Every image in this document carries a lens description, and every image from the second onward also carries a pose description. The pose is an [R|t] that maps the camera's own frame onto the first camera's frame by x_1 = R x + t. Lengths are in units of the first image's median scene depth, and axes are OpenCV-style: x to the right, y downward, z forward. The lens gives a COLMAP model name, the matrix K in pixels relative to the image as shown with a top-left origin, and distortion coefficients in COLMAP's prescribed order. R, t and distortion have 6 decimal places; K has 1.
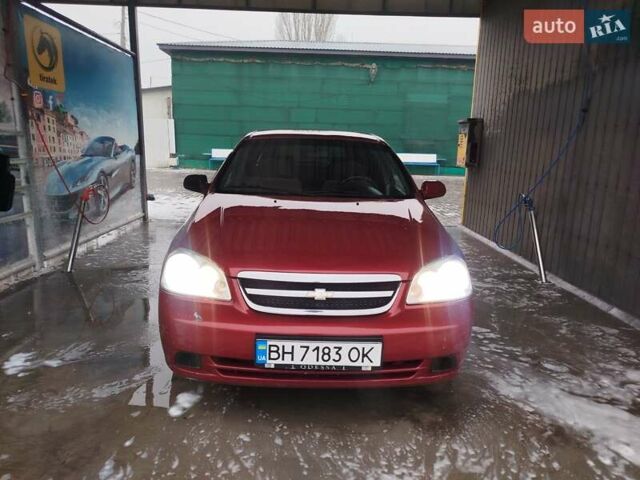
lens RADIAL K [[396.3, 0, 320.0], [0, 396.3, 240.0], [0, 0, 1]] dist [-0.007502, -0.000107]
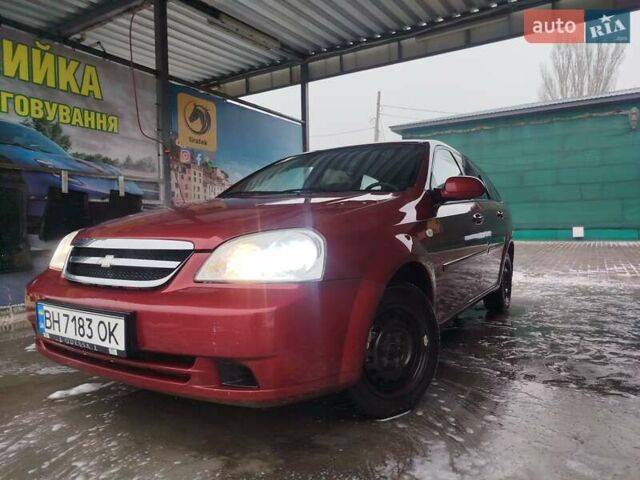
lens RADIAL K [[409.4, 0, 320.0], [0, 409.4, 240.0], [0, 0, 1]] dist [0.006616, 0.002956]
pose [[0.864840, -0.013654, -0.501861, 0.876405], [-0.072452, 0.985771, -0.151675, 0.200777], [0.496791, 0.167536, 0.851546, 0.479758]]
